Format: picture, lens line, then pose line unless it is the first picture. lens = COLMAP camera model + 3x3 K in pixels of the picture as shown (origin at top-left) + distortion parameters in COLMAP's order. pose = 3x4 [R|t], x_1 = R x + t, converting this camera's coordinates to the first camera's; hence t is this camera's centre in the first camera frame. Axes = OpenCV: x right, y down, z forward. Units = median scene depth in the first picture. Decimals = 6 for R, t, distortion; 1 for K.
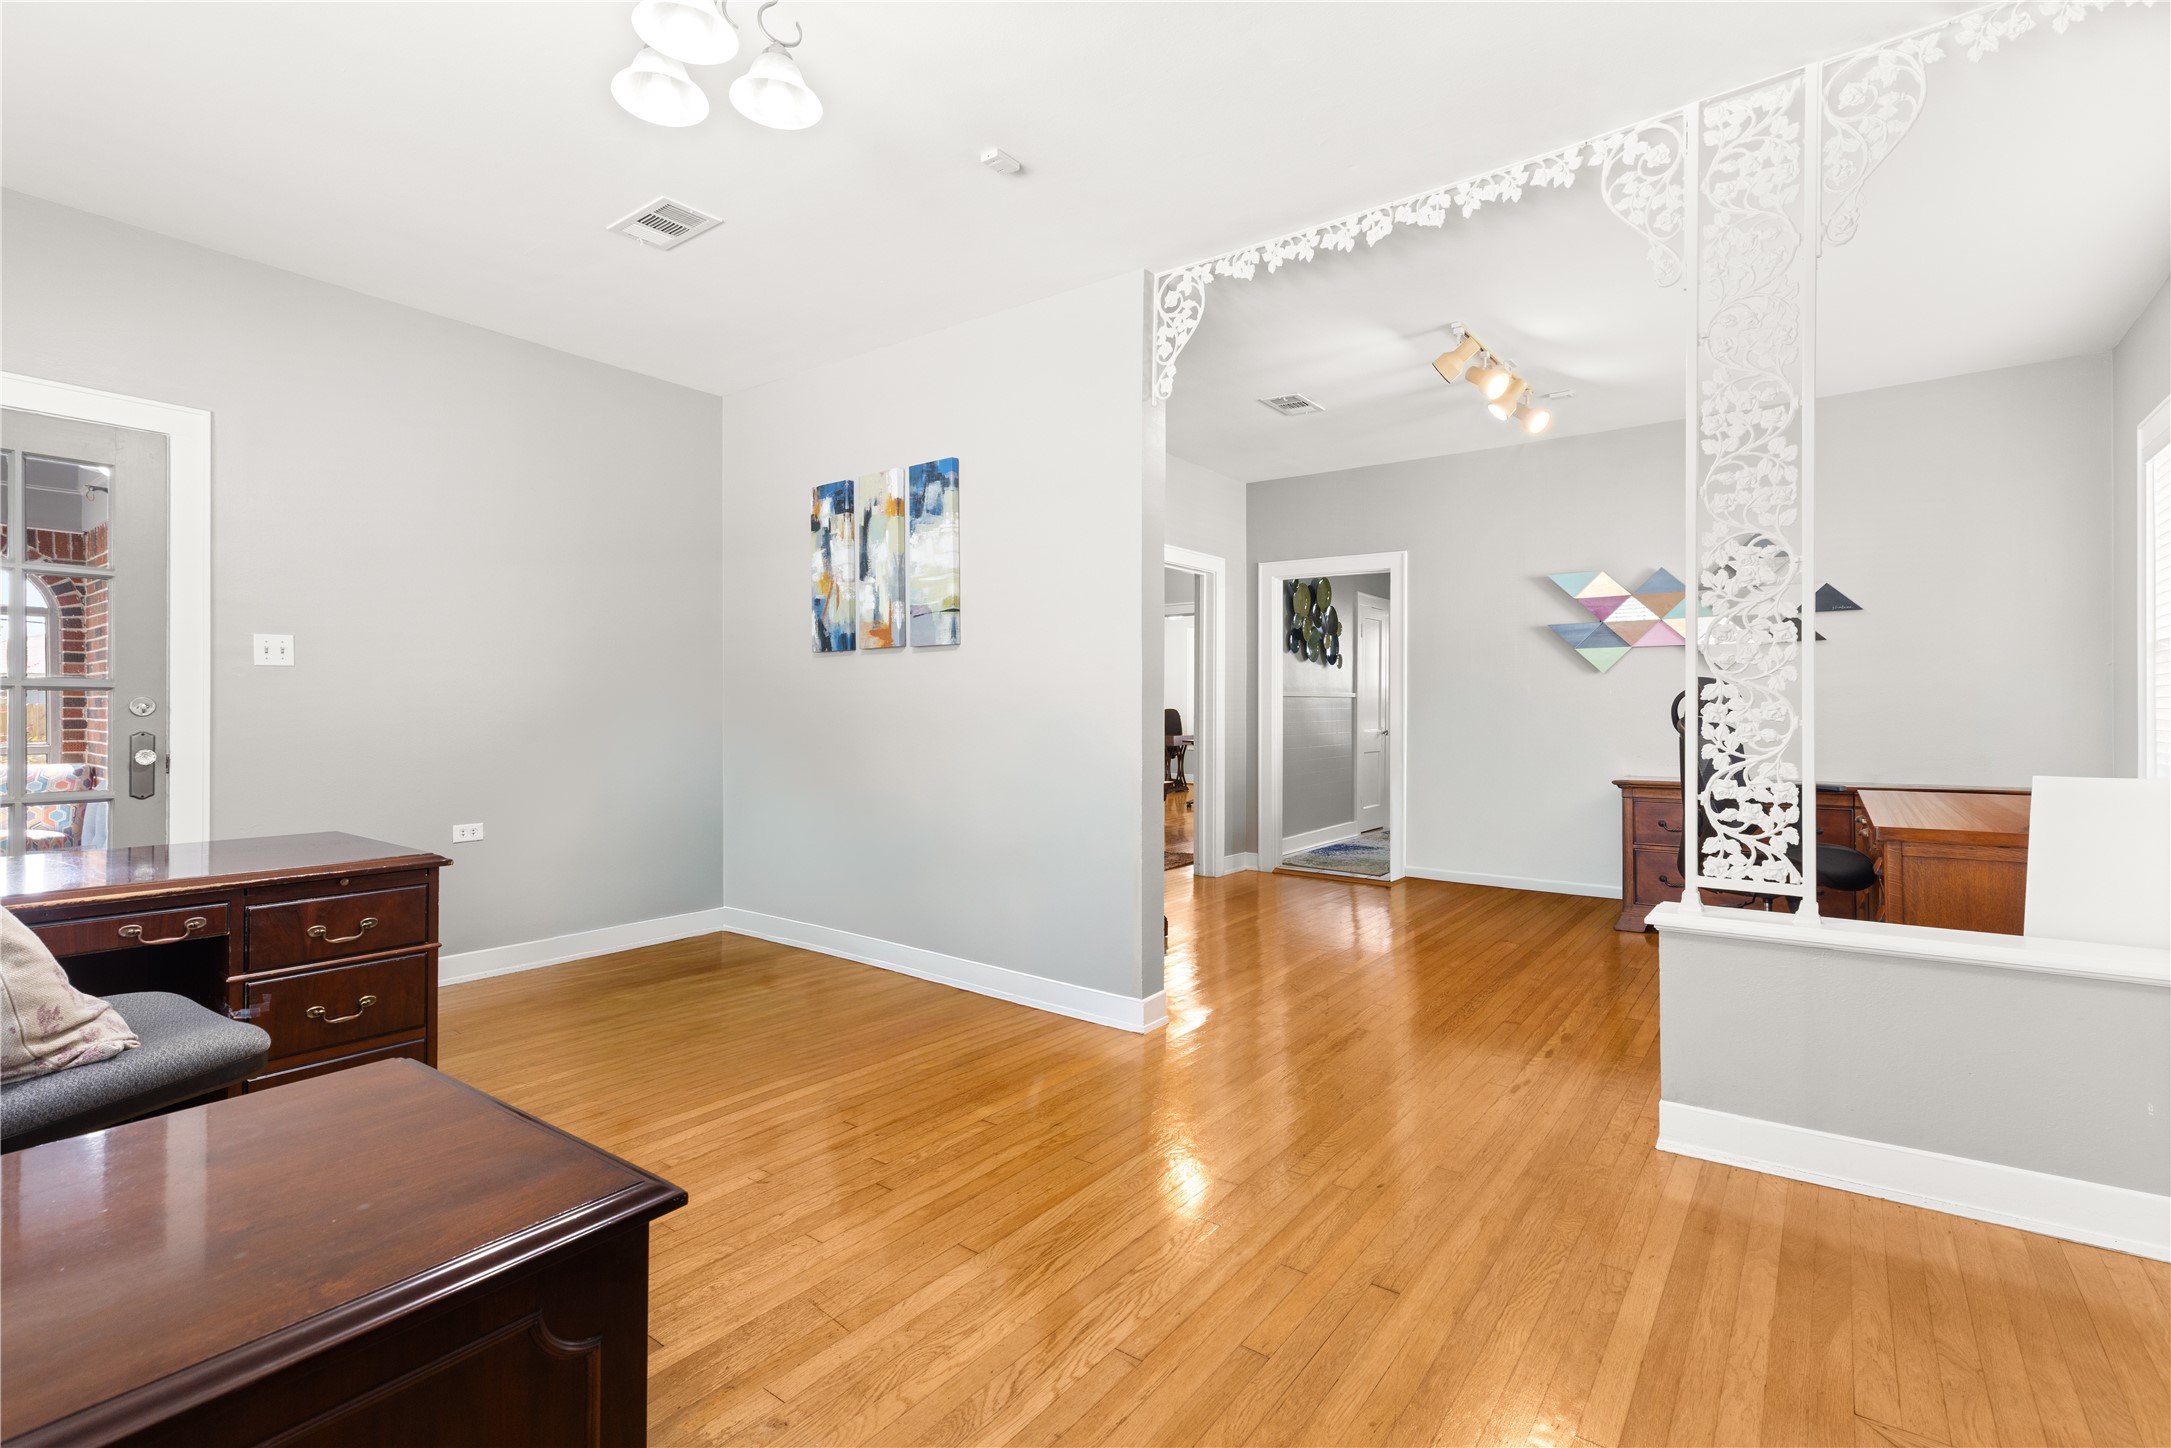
lens RADIAL K [[998.7, 0, 1062.9], [0, 998.7, 710.3], [0, 0, 1]] dist [0.003298, 0.000523]
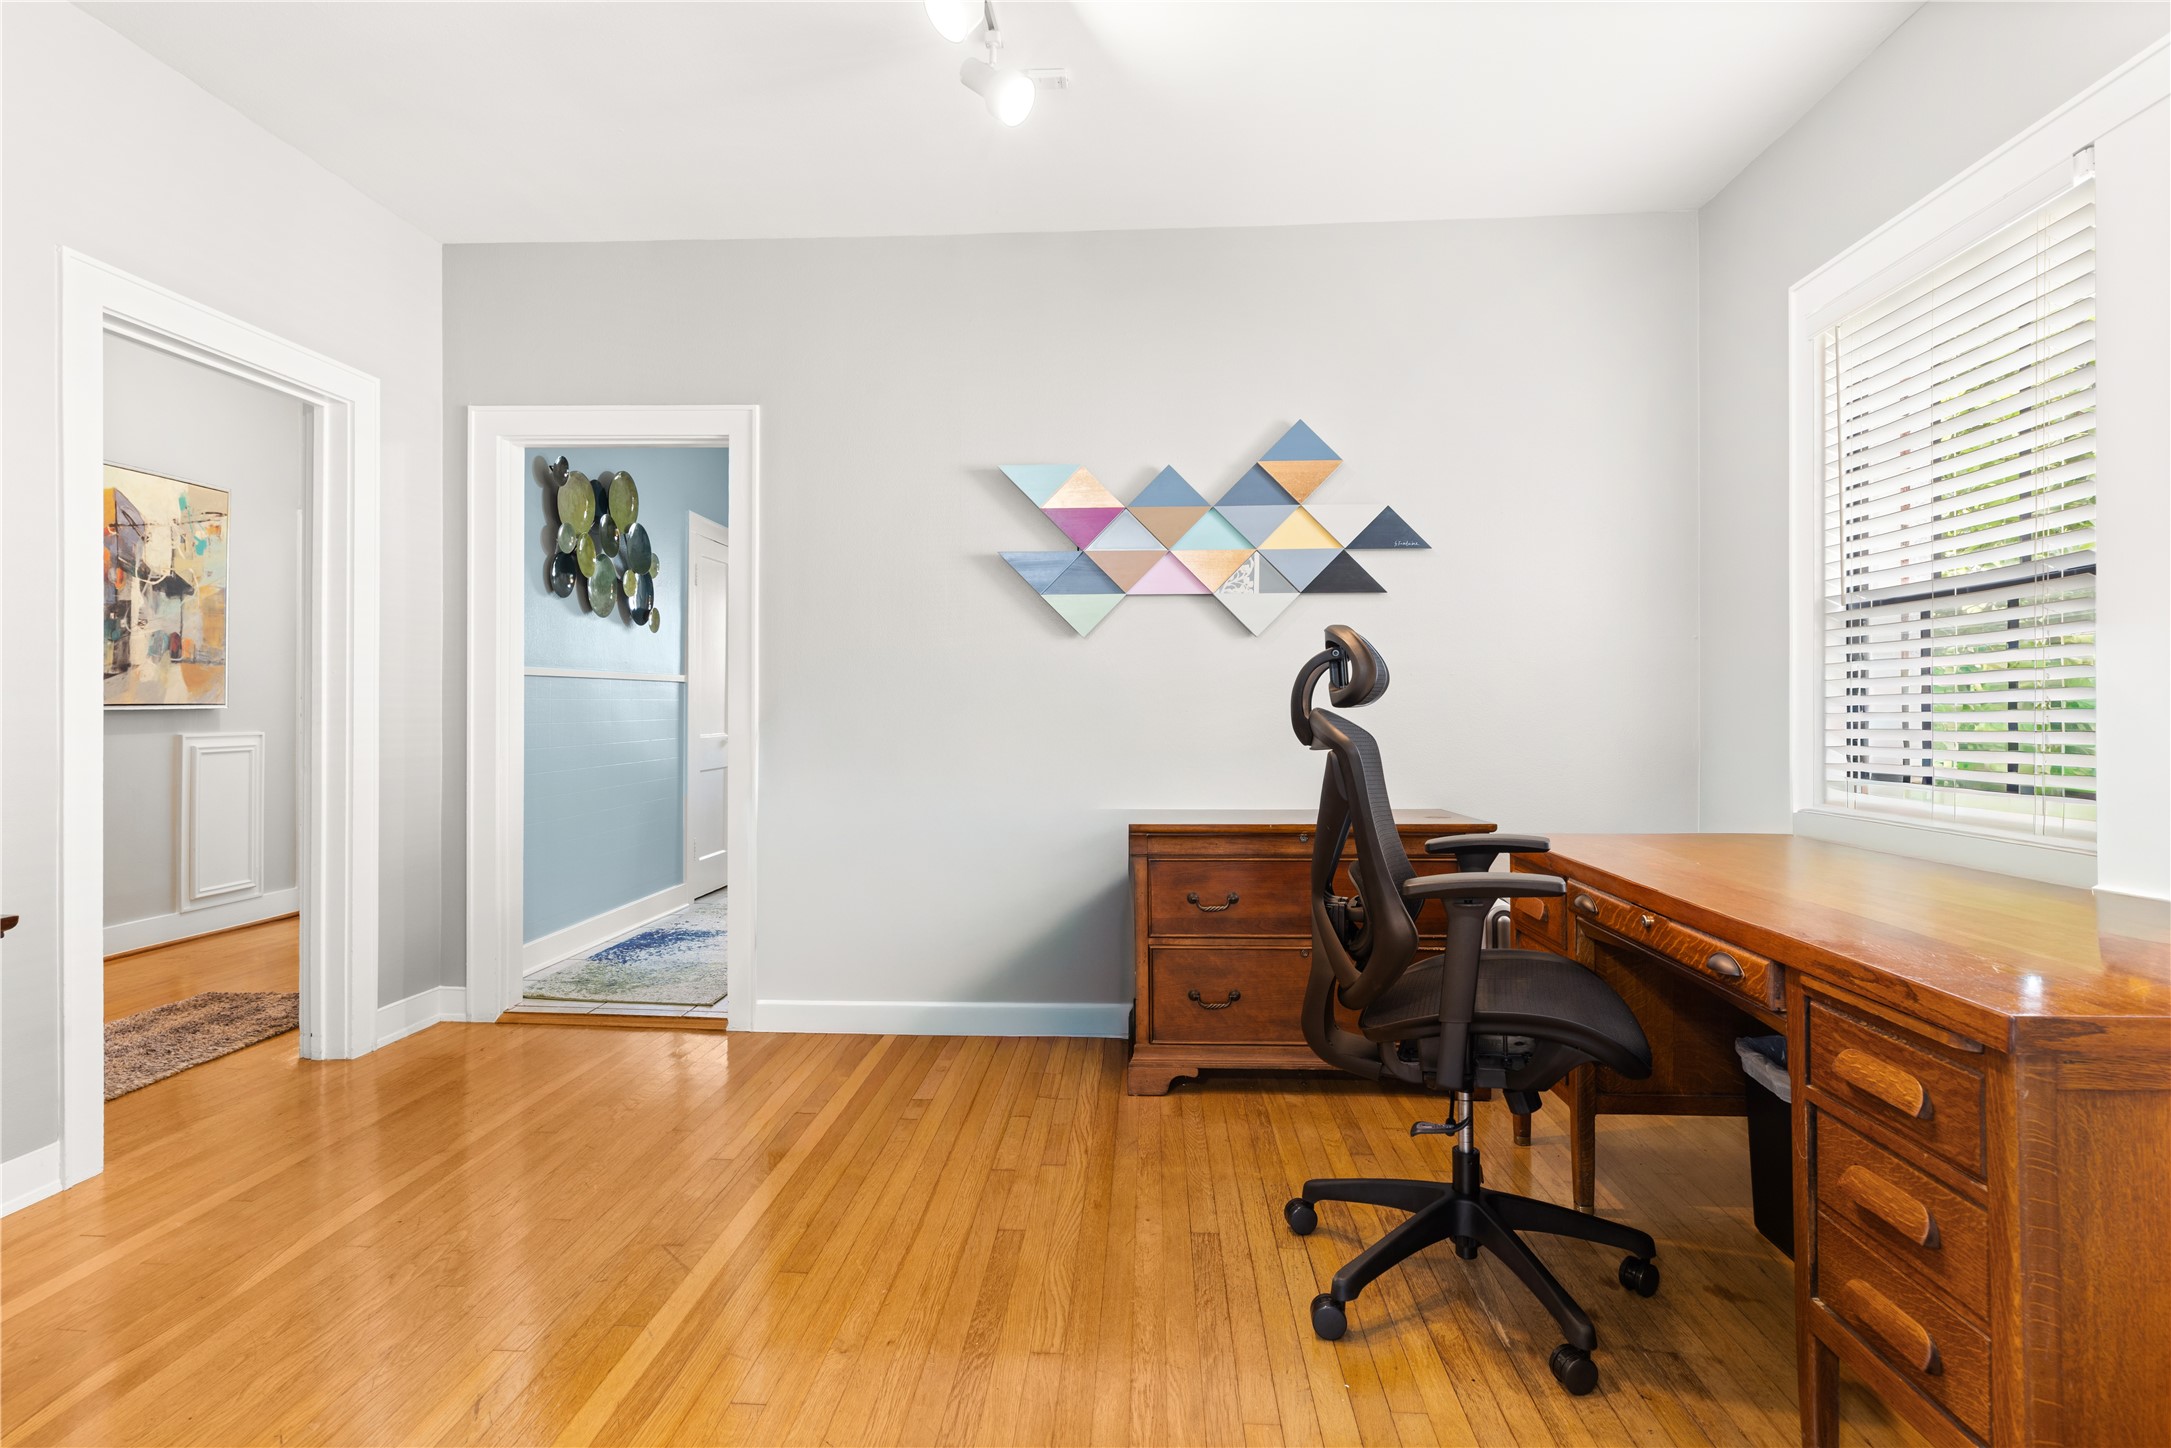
lens RADIAL K [[1081.3, 0, 1084.8], [0, 1081.3, 711.4], [0, 0, 1]] dist [0.002417, 0.000186]
pose [[0.823140, -0.000157, 0.567839, 0.140670], [-0.001290, 0.999997, 0.002147, 0.004103], [-0.567837, -0.002500, 0.823137, 0.374004]]
